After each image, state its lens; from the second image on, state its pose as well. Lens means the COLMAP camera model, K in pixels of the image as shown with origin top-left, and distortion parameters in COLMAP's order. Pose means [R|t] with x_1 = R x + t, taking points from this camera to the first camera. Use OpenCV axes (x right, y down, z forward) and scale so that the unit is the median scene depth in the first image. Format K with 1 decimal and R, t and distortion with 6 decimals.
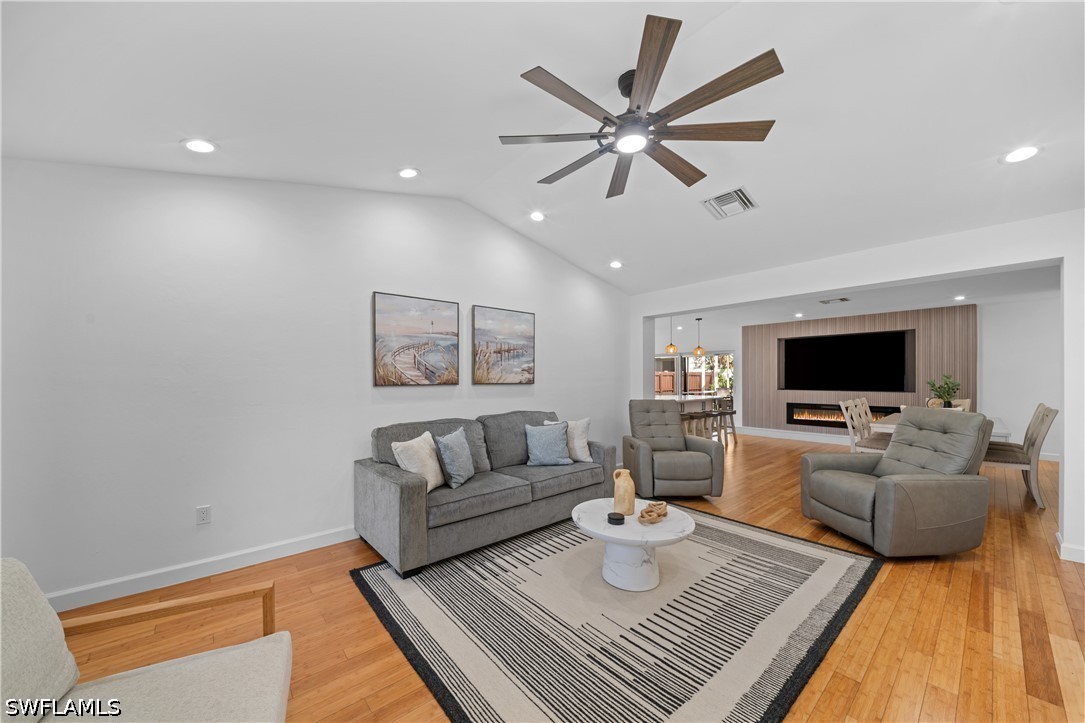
lens RADIAL K [[386.0, 0, 536.6], [0, 386.0, 378.6], [0, 0, 1]] dist [-0.008988, -0.000112]
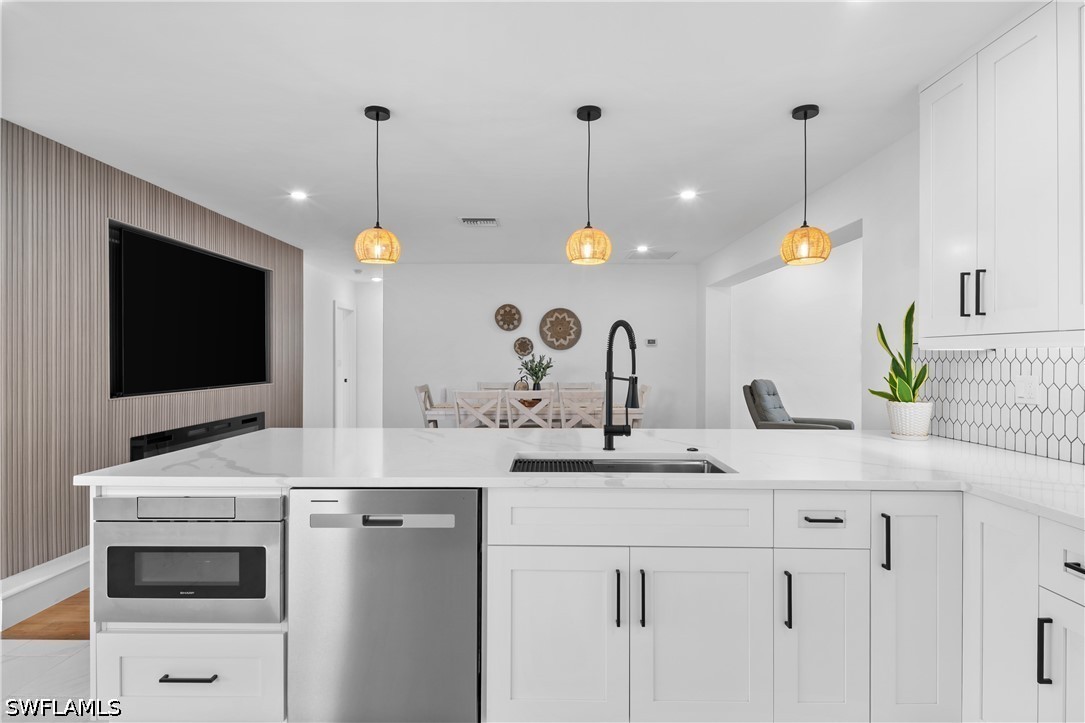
lens RADIAL K [[577.7, 0, 540.1], [0, 577.7, 358.3], [0, 0, 1]] dist [0.002863, -0.001147]
pose [[-0.762621, -0.000815, 0.646845, 0.216980], [0.002572, 0.999987, 0.004292, -0.004425], [-0.646841, 0.004937, -0.762609, 2.385327]]
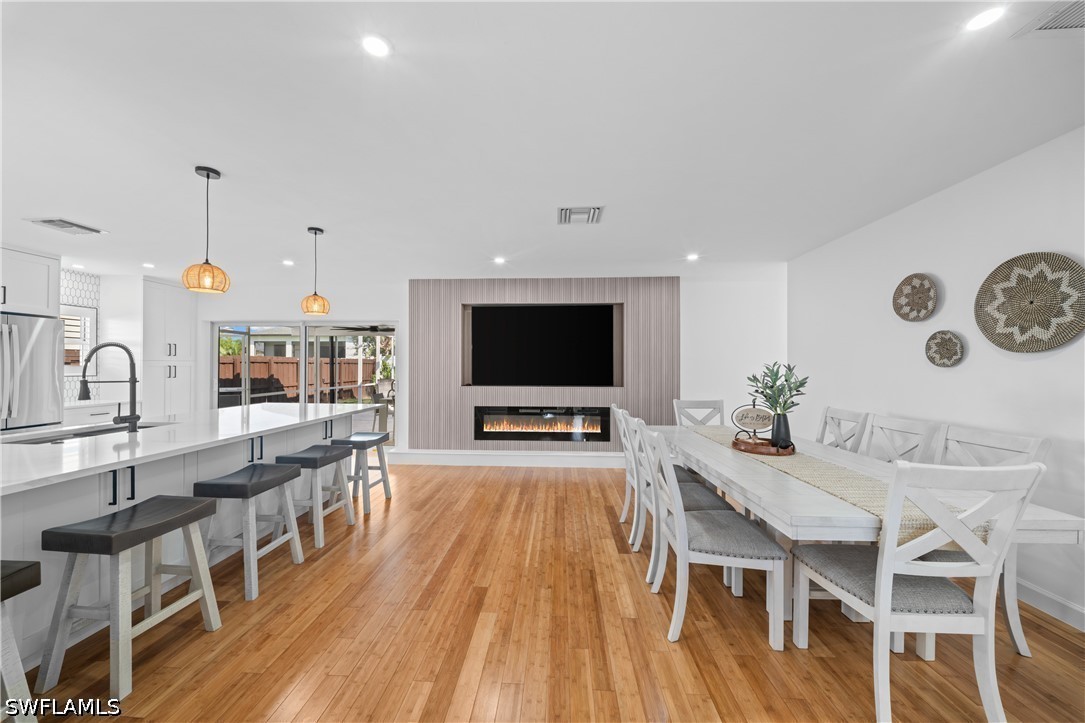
lens RADIAL K [[381.1, 0, 542.5], [0, 381.1, 361.5], [0, 0, 1]] dist [0.001426, -0.004721]
pose [[0.676672, 0.011016, 0.736203, 0.552749], [-0.000321, 0.999892, -0.014667, -0.003584], [-0.736285, 0.009689, 0.676602, 1.033121]]
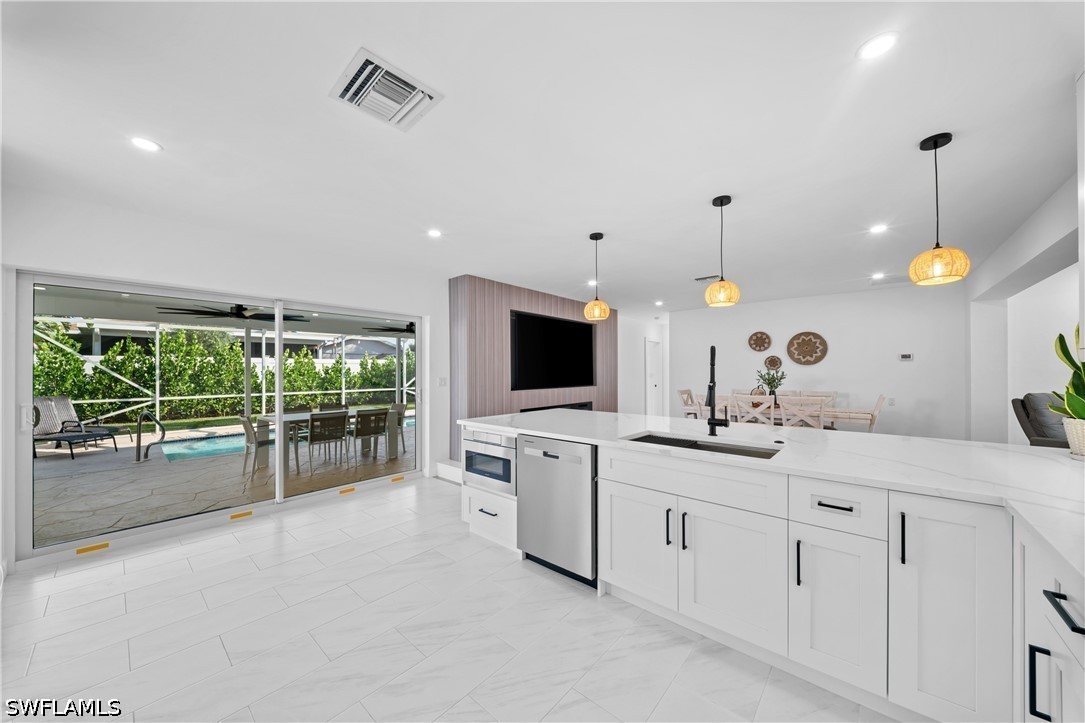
lens RADIAL K [[374.9, 0, 542.9], [0, 374.9, 368.6], [0, 0, 1]] dist [0.005810, -0.004544]
pose [[-0.159436, 0.008707, 0.987170, 0.030730], [0.007080, 0.999945, -0.007676, -0.004760], [-0.987183, 0.005765, -0.159489, 2.222349]]
